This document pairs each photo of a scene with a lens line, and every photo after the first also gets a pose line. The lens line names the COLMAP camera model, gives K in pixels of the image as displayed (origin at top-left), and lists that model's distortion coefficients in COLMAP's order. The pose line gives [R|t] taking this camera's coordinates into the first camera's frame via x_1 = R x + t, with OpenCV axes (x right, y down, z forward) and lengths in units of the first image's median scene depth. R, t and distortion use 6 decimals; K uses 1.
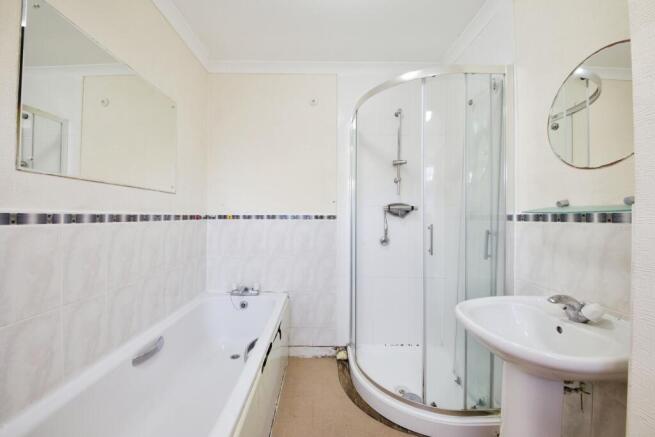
lens RADIAL K [[256.7, 0, 325.7], [0, 256.7, 215.7], [0, 0, 1]] dist [0.000959, -0.000289]
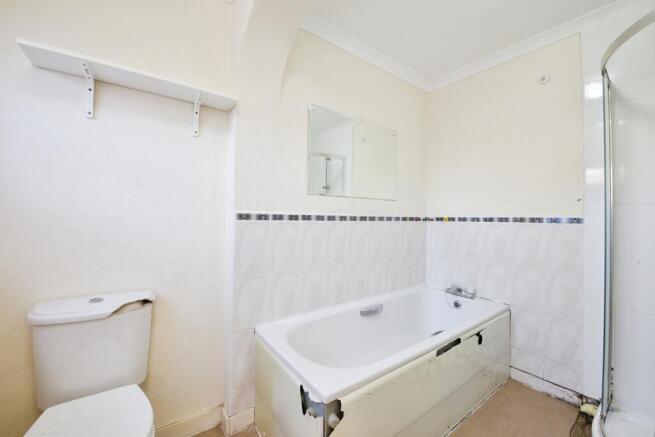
lens RADIAL K [[256.7, 0, 325.7], [0, 256.7, 215.7], [0, 0, 1]] dist [0.000959, -0.000289]
pose [[0.597466, 0.000796, -0.801894, 0.193532], [-0.008689, 0.999947, -0.005482, 0.001042], [0.801847, 0.010243, 0.597441, -0.044807]]
